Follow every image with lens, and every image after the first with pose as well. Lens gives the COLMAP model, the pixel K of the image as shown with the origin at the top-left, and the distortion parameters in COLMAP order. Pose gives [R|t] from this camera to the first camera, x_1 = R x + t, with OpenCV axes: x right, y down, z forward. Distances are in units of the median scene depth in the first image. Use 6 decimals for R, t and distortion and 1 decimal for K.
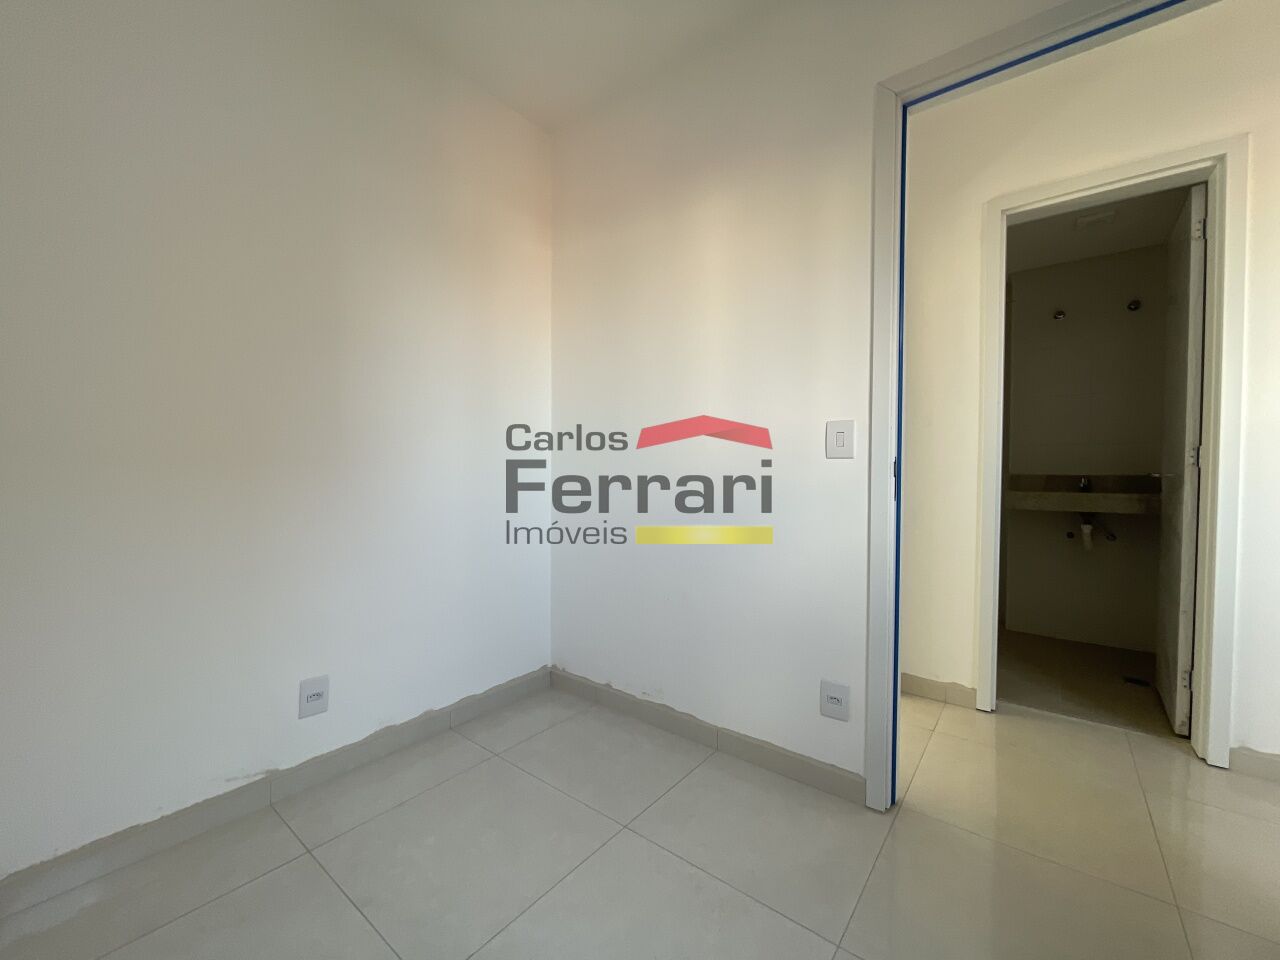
lens RADIAL K [[517.9, 0, 633.2], [0, 517.9, 477.4], [0, 0, 1]] dist [-0.007910, -0.000266]
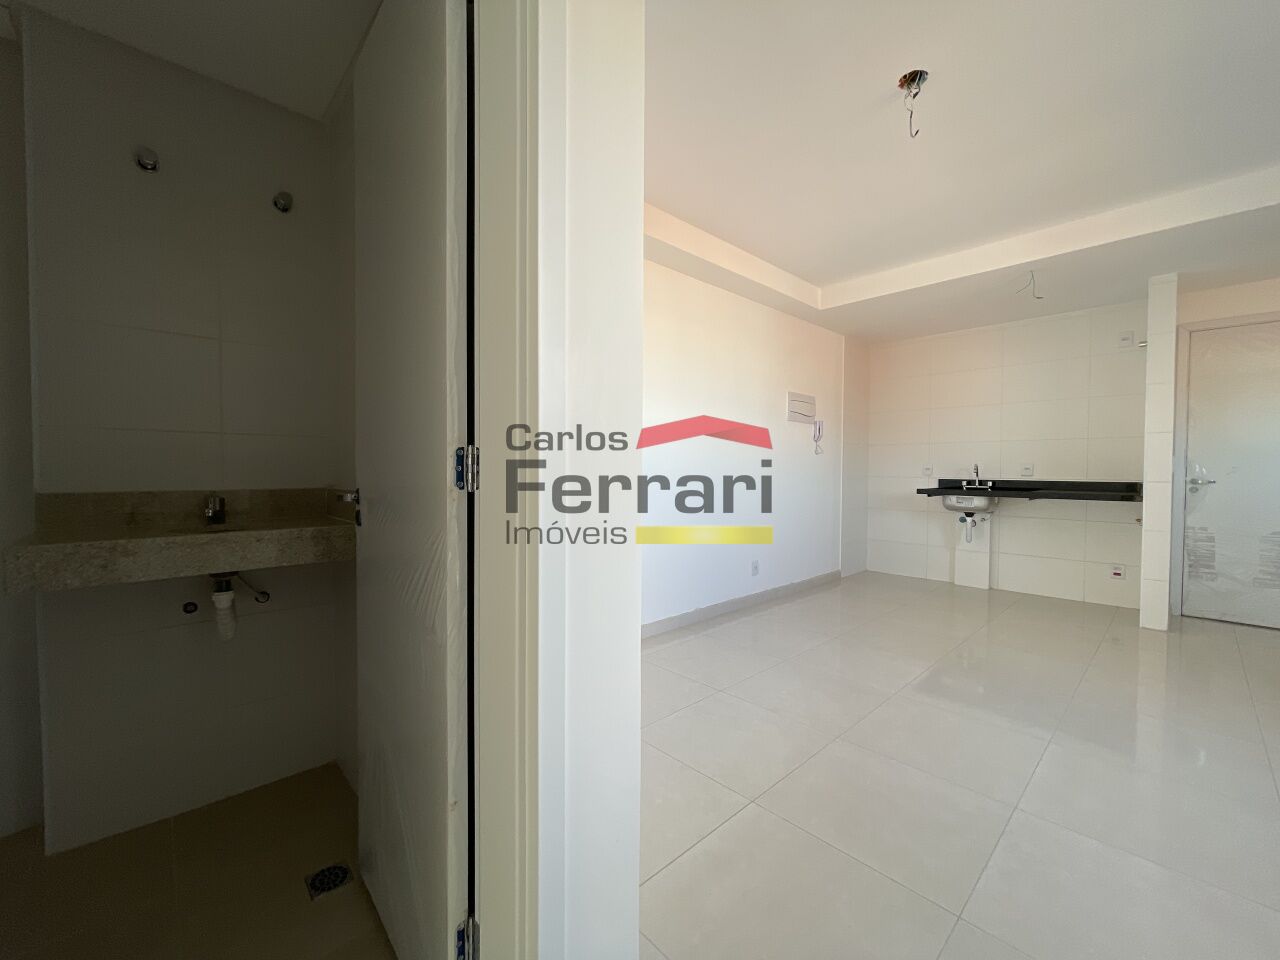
lens RADIAL K [[517.9, 0, 650.9], [0, 517.9, 475.8], [0, 0, 1]] dist [-0.007910, -0.000266]
pose [[0.125209, -0.035106, 0.991509, 0.432738], [0.017542, 0.999296, 0.033167, -0.032015], [-0.991975, 0.013240, 0.125737, 0.512855]]
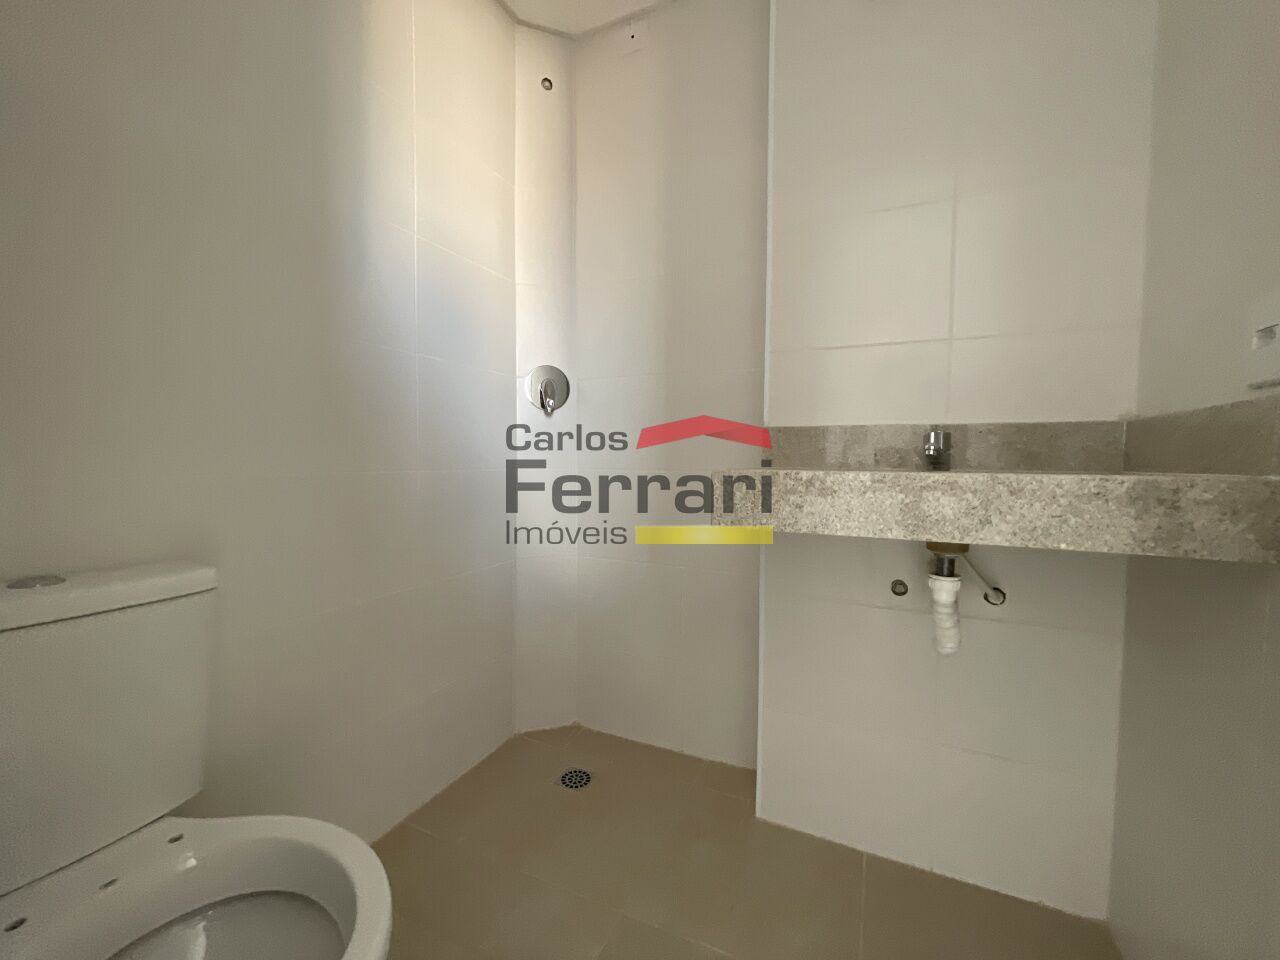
lens RADIAL K [[517.9, 0, 645.9], [0, 517.9, 481.7], [0, 0, 1]] dist [-0.007910, -0.000266]
pose [[0.969362, -0.018546, 0.244936, 0.627797], [0.011089, 0.999433, 0.031785, 0.022491], [-0.245386, -0.028095, 0.969018, 0.738841]]
